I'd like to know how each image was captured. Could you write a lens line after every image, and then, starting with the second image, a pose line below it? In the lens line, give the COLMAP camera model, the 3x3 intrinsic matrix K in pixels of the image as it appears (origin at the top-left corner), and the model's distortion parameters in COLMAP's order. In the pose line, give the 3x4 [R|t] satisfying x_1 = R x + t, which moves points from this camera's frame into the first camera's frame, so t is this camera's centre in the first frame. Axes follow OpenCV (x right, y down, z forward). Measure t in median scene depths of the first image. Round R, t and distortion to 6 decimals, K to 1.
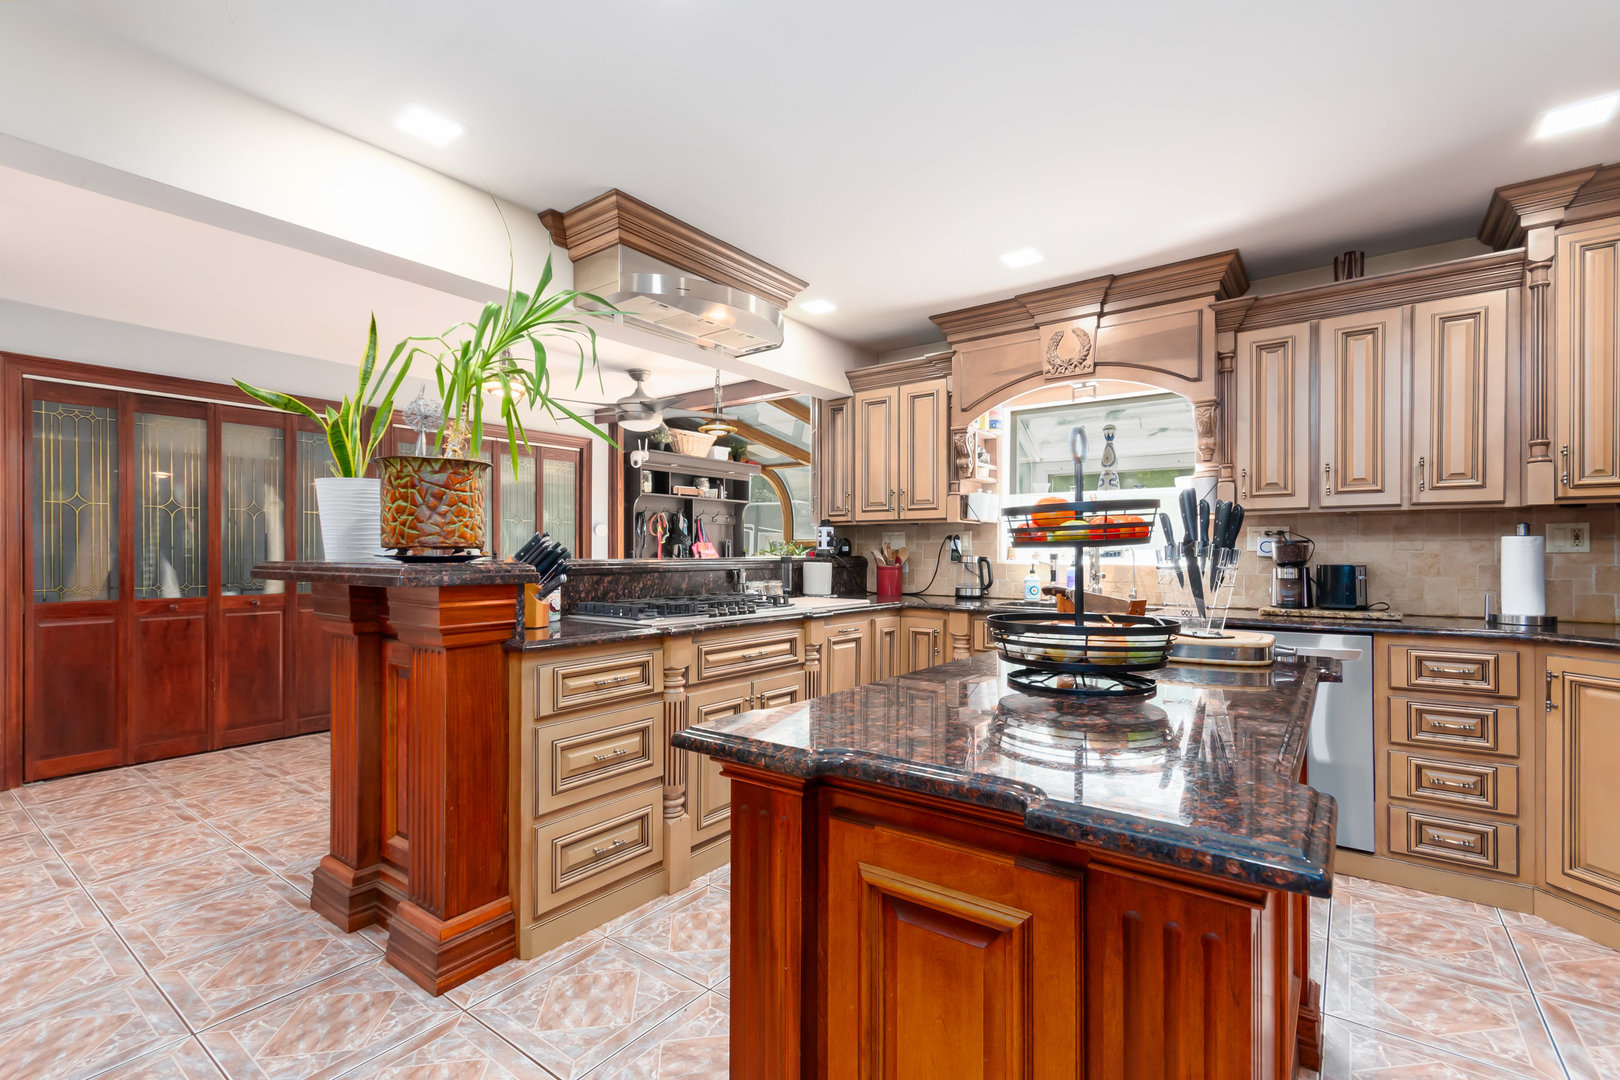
lens RADIAL K [[716.2, 0, 812.5], [0, 716.2, 553.0], [0, 0, 1]] dist [0.000489, 0.000090]
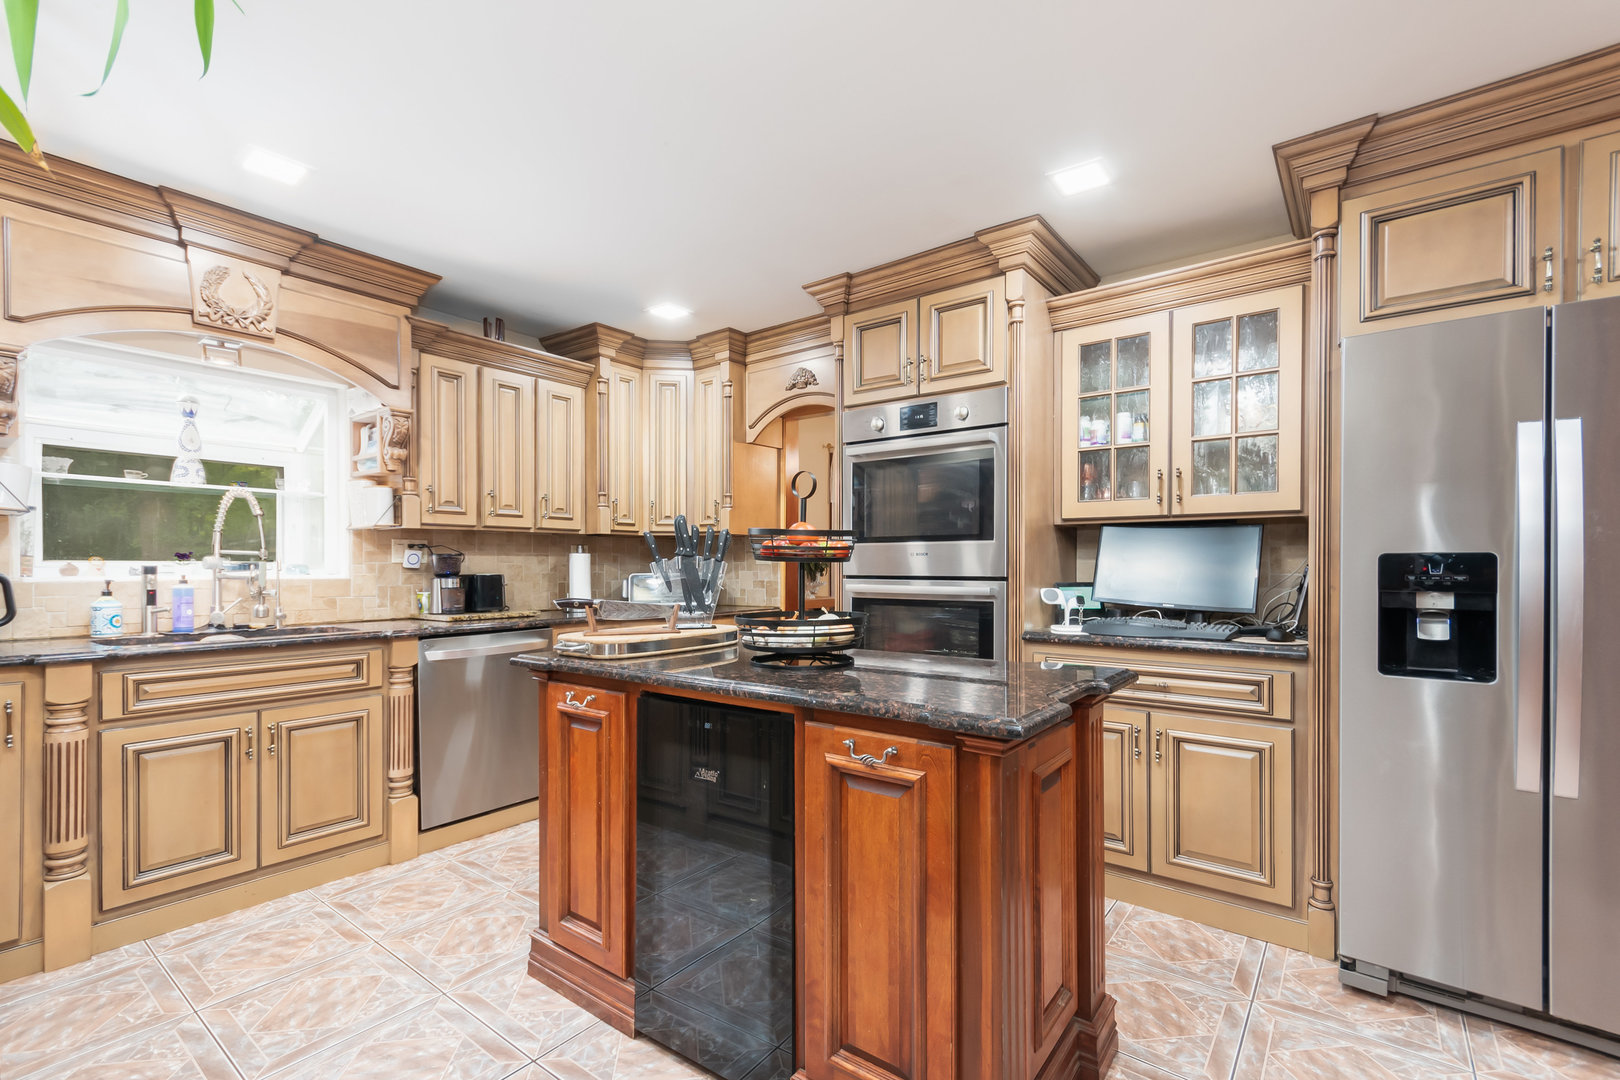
lens RADIAL K [[718.4, 0, 812.1], [0, 718.4, 567.0], [0, 0, 1]] dist [0.000991, 0.000045]
pose [[0.012522, -0.004822, 0.999910, -0.442956], [-0.002020, 0.999986, 0.004848, -0.003233], [-0.999920, -0.002080, 0.012512, 0.425875]]
